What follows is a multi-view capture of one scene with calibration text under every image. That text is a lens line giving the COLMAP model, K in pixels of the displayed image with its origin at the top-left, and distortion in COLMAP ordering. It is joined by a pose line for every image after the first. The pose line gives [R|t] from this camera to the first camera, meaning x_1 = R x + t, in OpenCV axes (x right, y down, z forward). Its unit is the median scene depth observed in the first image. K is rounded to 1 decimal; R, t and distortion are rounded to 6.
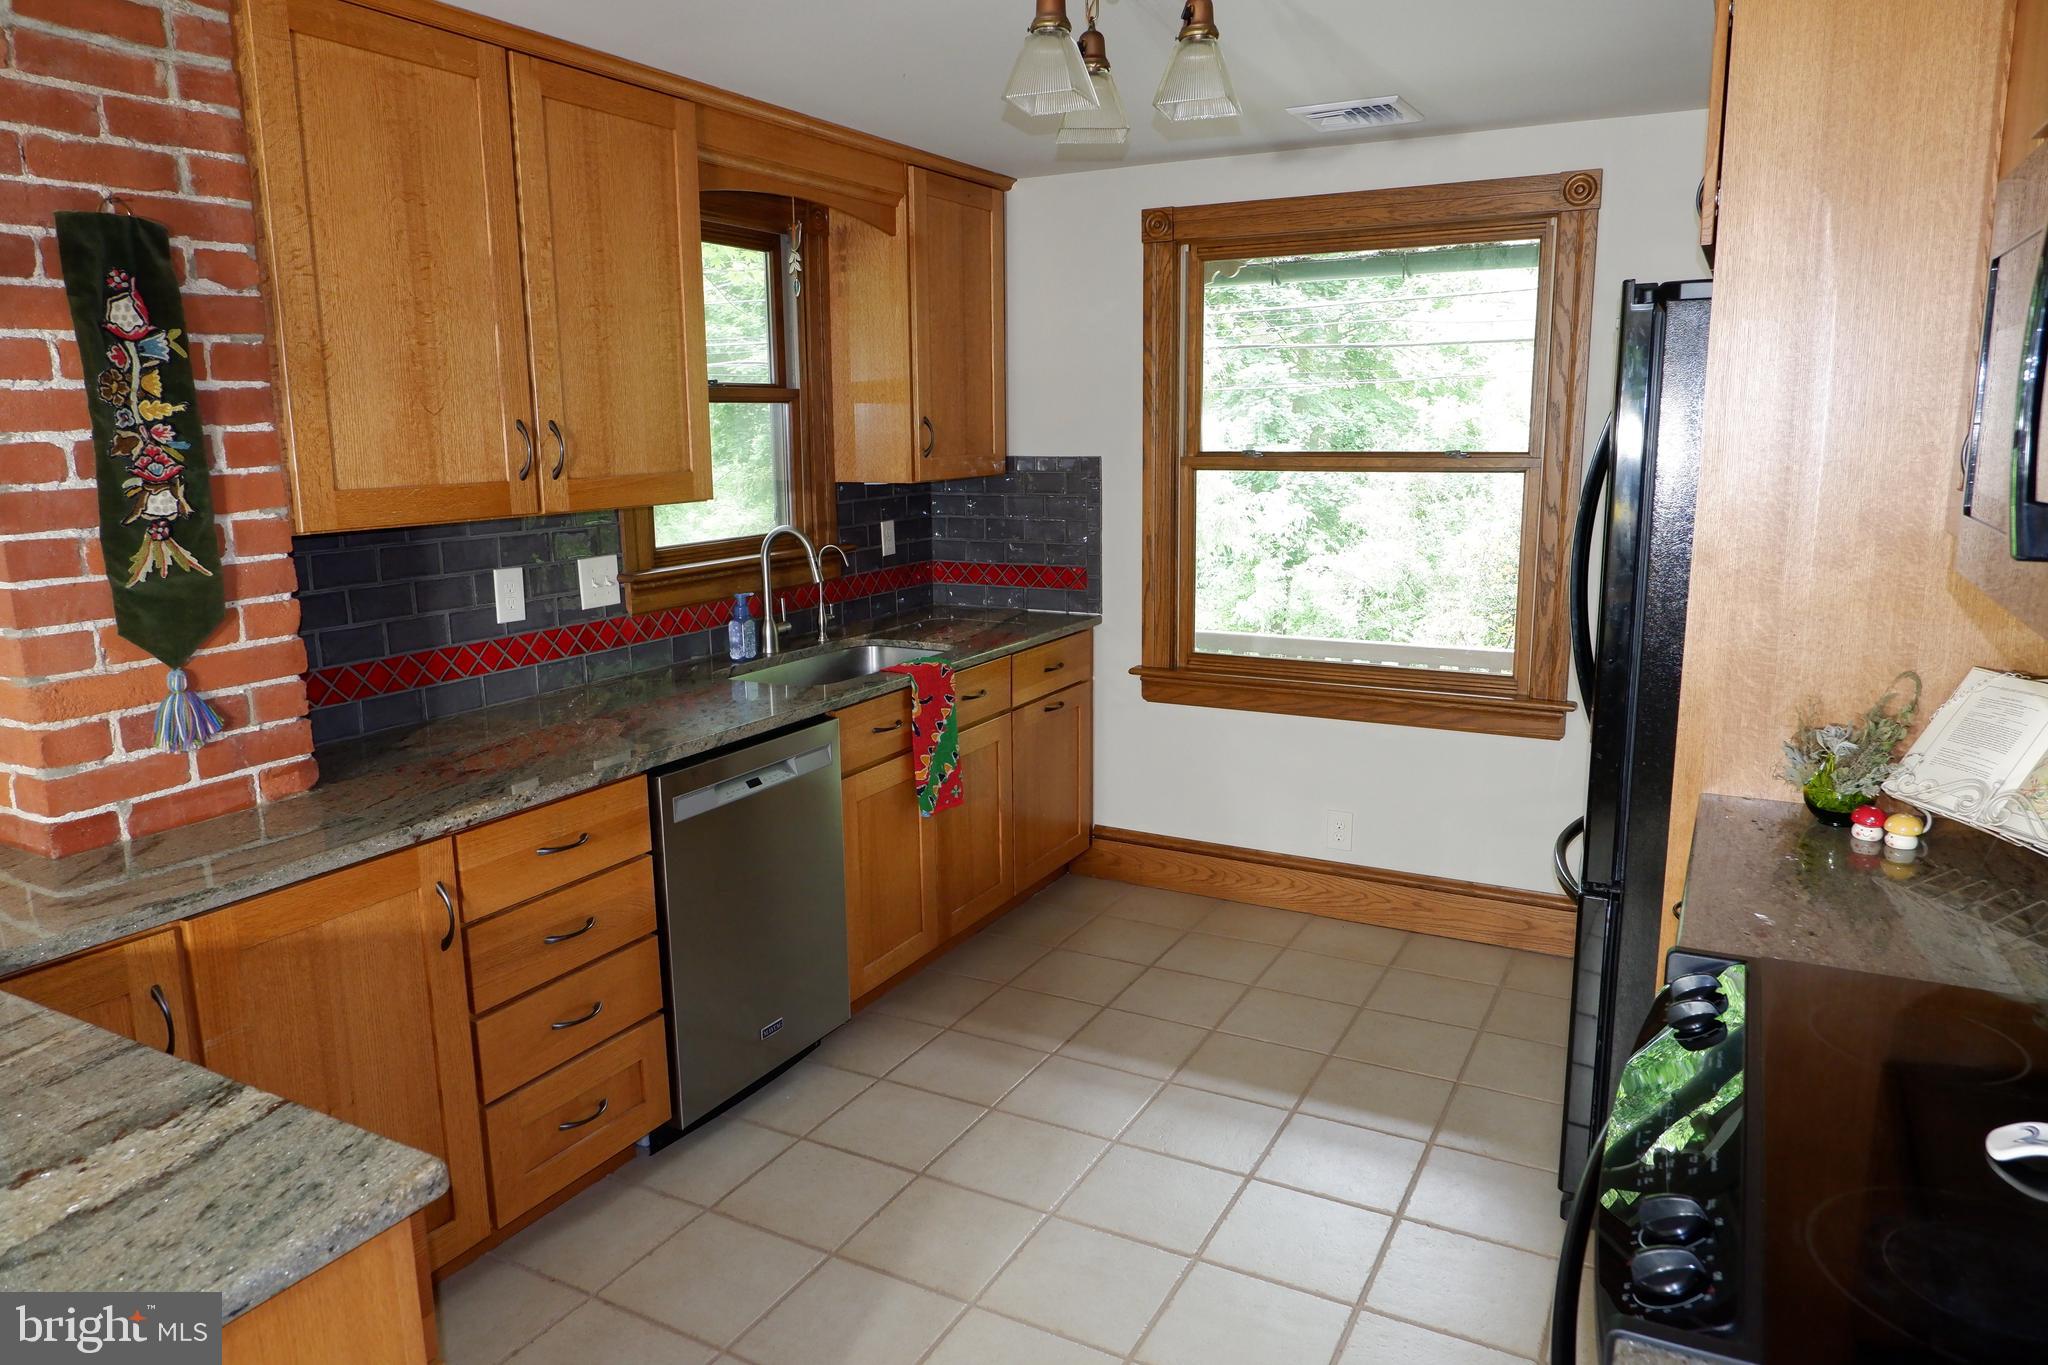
lens RADIAL K [[1334.8, 0, 1031.2], [0, 1334.8, 676.0], [0, 0, 1]] dist [-0.007736, 0.000770]
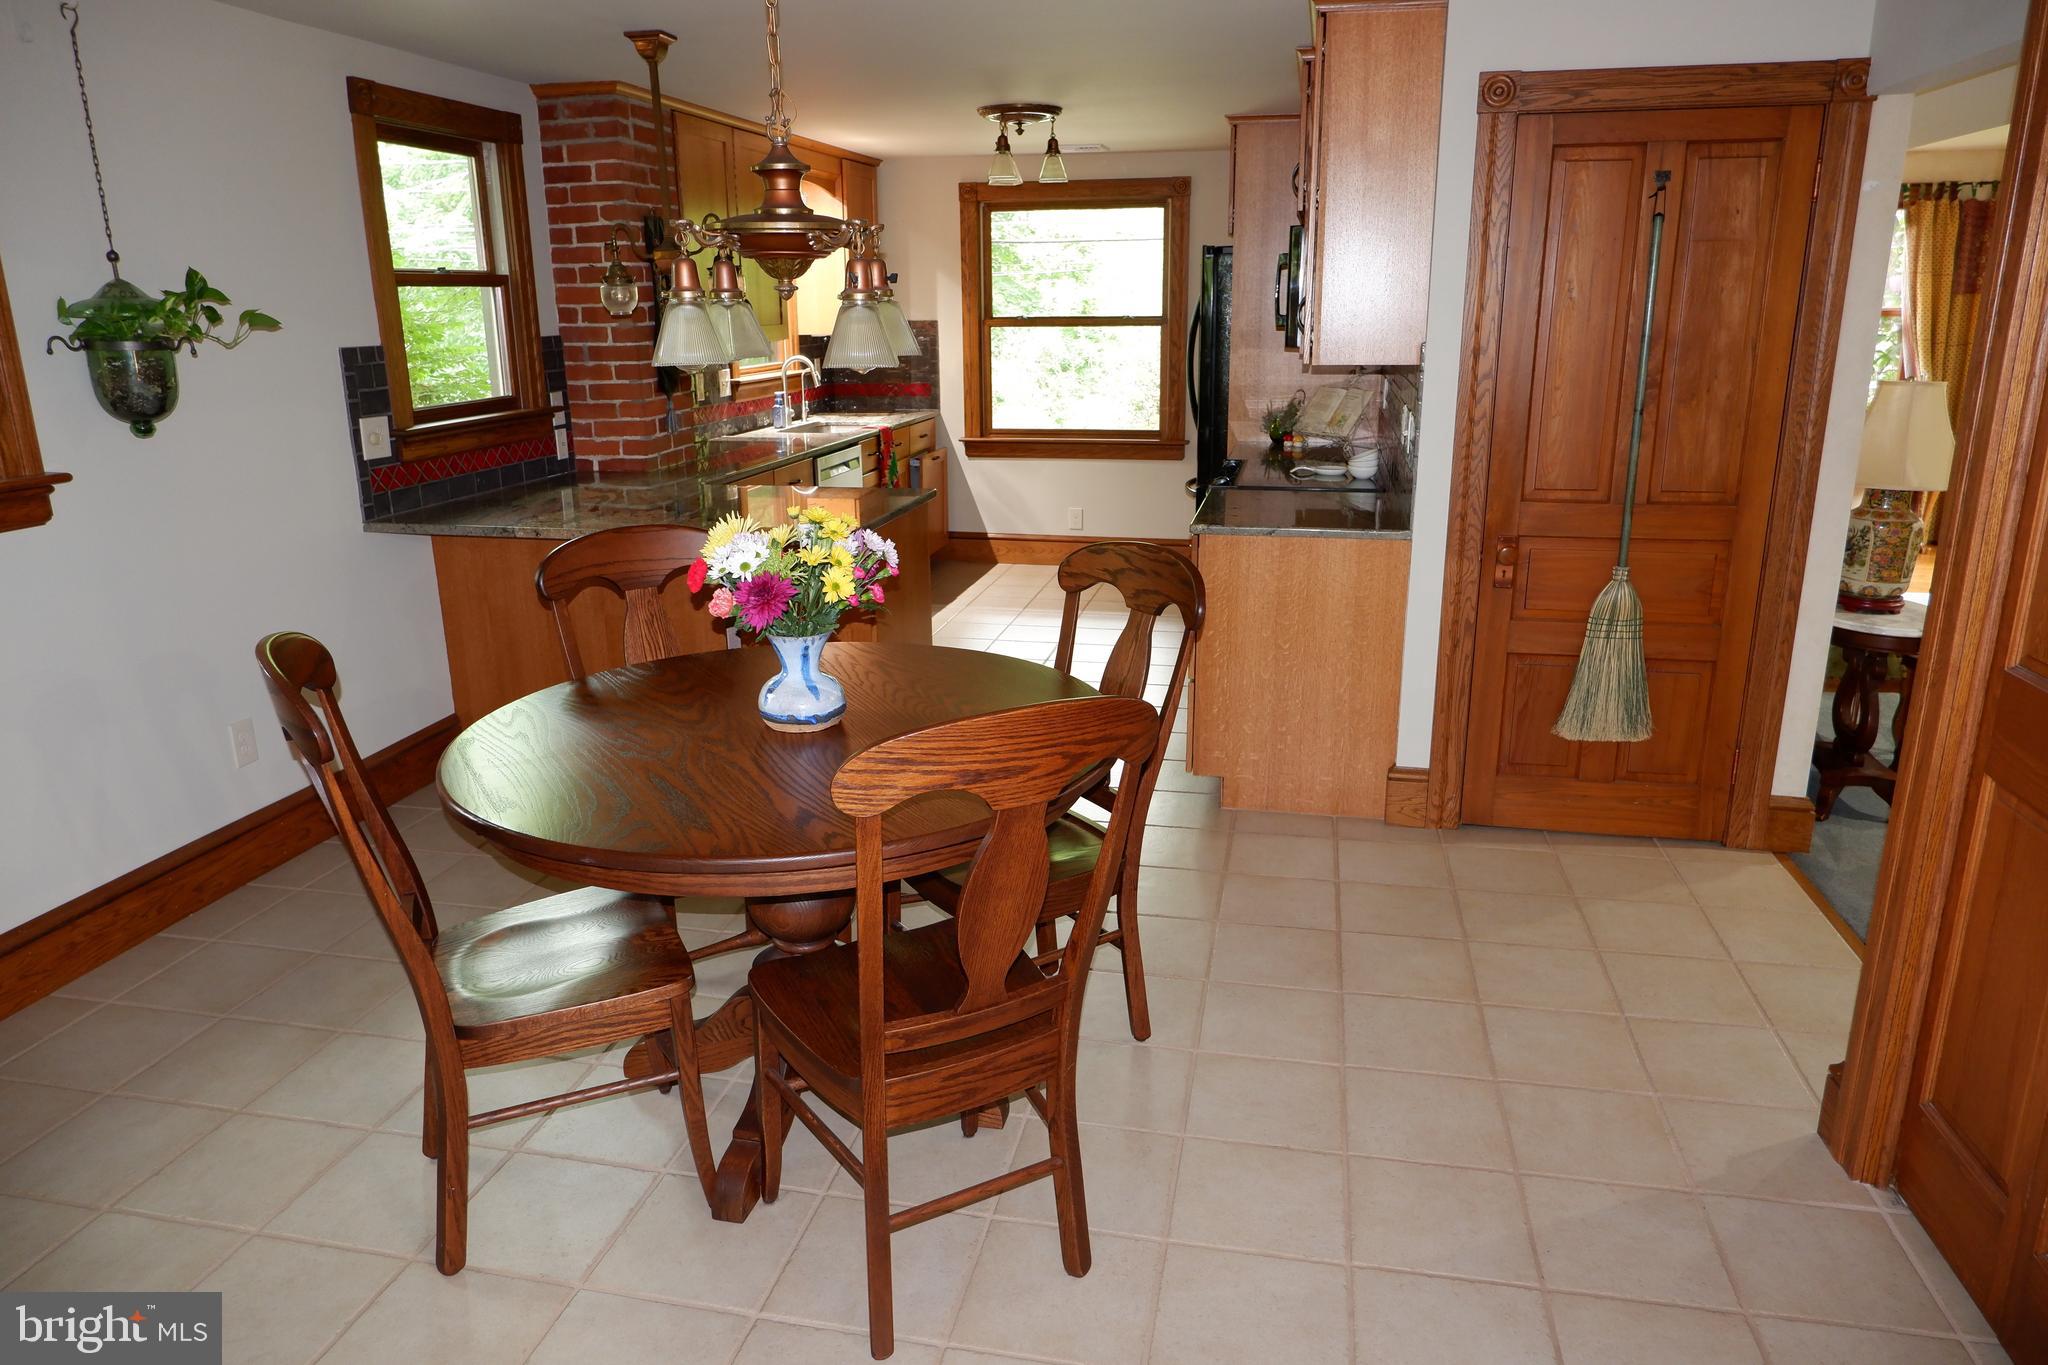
lens RADIAL K [[1390.0, 0, 1022.0], [0, 1390.0, 679.4], [0, 0, 1]] dist [-0.015135, 0.000325]
pose [[0.960908, -0.074172, 0.266746, -0.390068], [0.053911, 0.995132, 0.082504, 0.177195], [-0.271567, -0.064898, 0.960229, -0.901053]]
